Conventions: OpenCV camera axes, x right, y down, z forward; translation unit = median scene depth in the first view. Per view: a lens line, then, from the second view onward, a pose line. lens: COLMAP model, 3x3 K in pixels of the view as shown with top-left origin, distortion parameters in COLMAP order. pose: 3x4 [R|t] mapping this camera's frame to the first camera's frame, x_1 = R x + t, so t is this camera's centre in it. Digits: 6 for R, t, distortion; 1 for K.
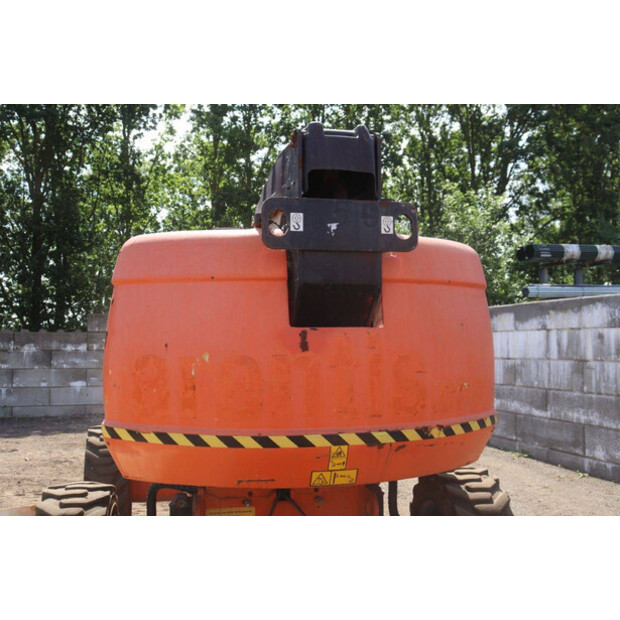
lens RADIAL K [[701.8, 0, 312.9], [0, 701.8, 311.2], [0, 0, 1]] dist [0.008884, 0.000000]
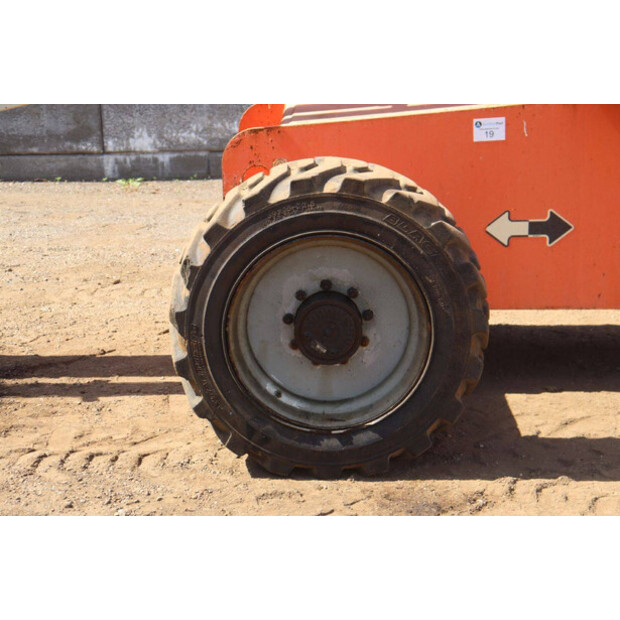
lens RADIAL K [[1263.1, 0, 311.9], [0, 1263.1, 309.2], [0, 0, 1]] dist [0.308376, 0.000000]
pose [[0.227078, -0.249870, 0.941276, -0.638747], [-0.026130, 0.964614, 0.262368, 0.051208], [-0.973526, -0.084174, 0.212513, 0.626738]]
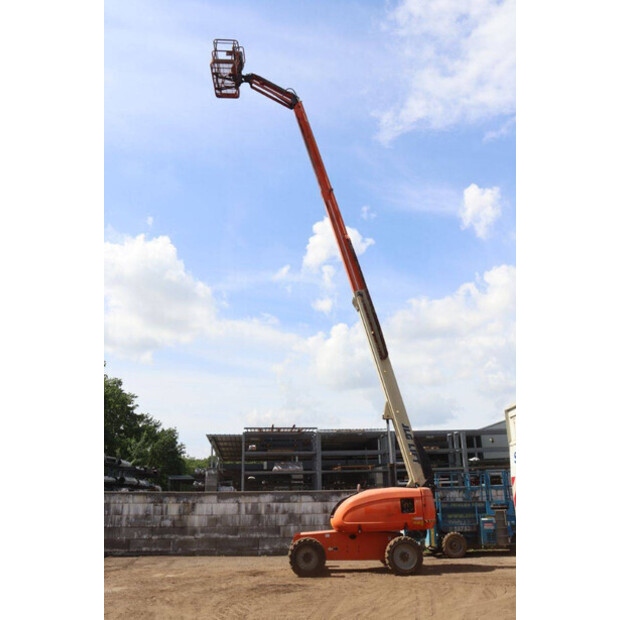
lens RADIAL K [[534.4, 0, 311.6], [0, 534.4, 308.9], [0, 0, 1]] dist [-0.143300, 0.139856]
pose [[0.194929, 0.337788, 0.920816, -1.907570], [-0.028970, 0.940398, -0.338839, 0.000356], [-0.980389, 0.039374, 0.193097, 0.371836]]
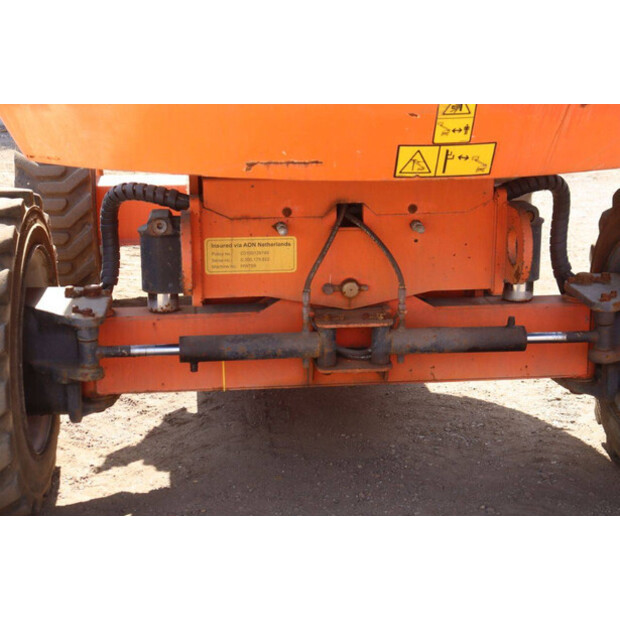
lens RADIAL K [[1097.4, 0, 315.0], [0, 1097.4, 286.0], [0, 0, 1]] dist [0.199469, 0.000000]
pose [[0.995041, 0.028159, -0.095392, 0.005523], [-0.001774, 0.963959, 0.266045, 0.041096], [0.099446, -0.264557, 0.959229, 0.084088]]
